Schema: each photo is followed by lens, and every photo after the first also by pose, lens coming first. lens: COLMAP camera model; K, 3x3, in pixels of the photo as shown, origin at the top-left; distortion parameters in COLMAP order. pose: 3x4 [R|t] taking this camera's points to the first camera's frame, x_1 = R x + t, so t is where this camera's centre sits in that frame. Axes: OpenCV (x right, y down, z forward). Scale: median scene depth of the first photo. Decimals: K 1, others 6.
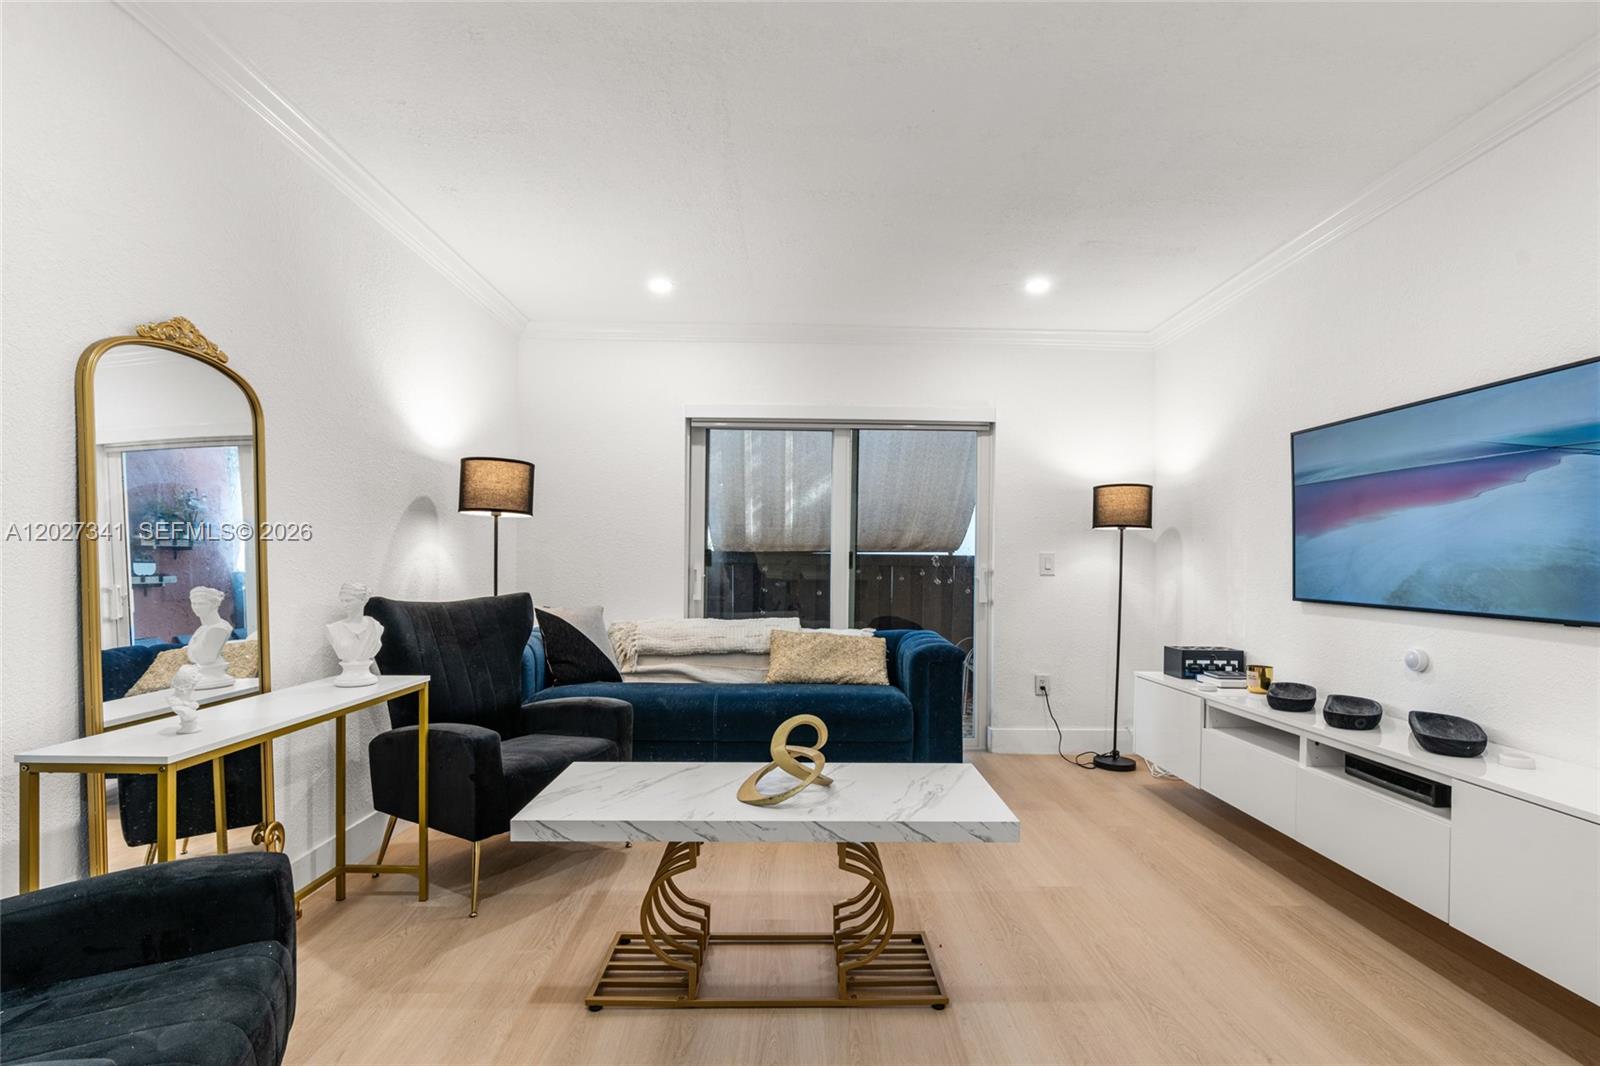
lens RADIAL K [[759.0, 0, 799.4], [0, 759.0, 561.9], [0, 0, 1]] dist [-0.005827, 0.001407]
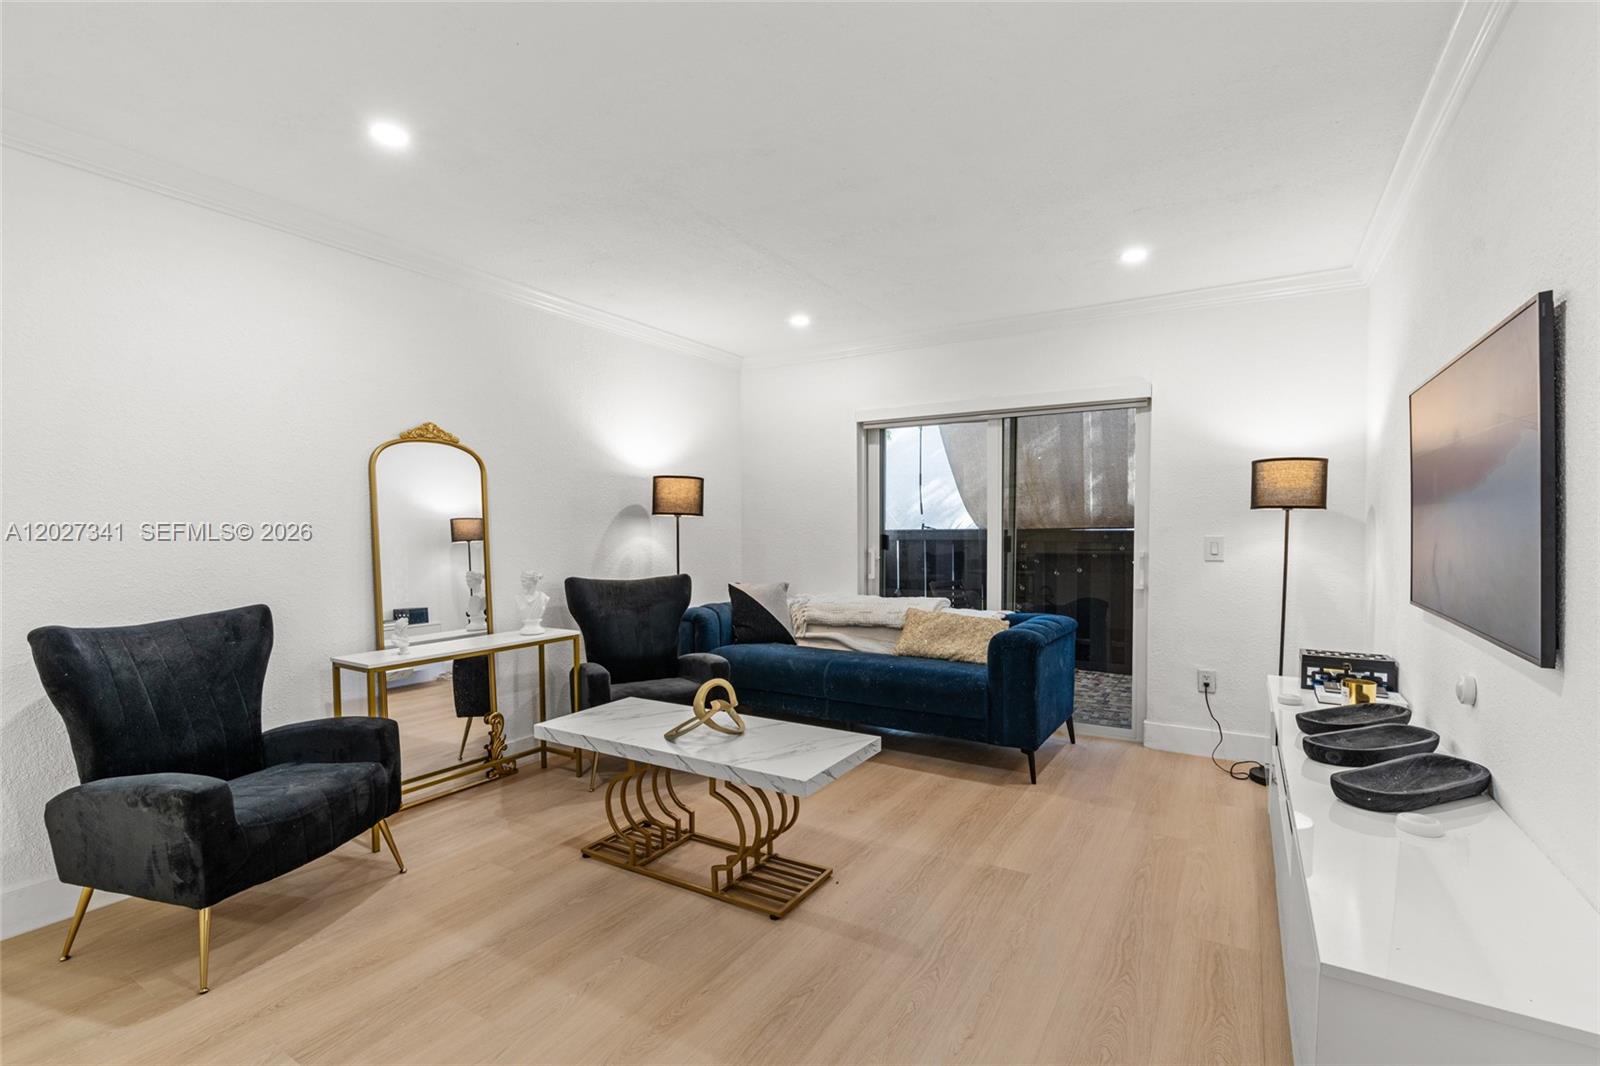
lens RADIAL K [[725.4, 0, 806.6], [0, 725.4, 555.0], [0, 0, 1]] dist [-0.005851, 0.001661]
pose [[0.844191, 0.005973, -0.536009, 0.455843], [0.013496, 0.999384, 0.032393, -0.029305], [0.535873, -0.034580, 0.843590, 0.015592]]
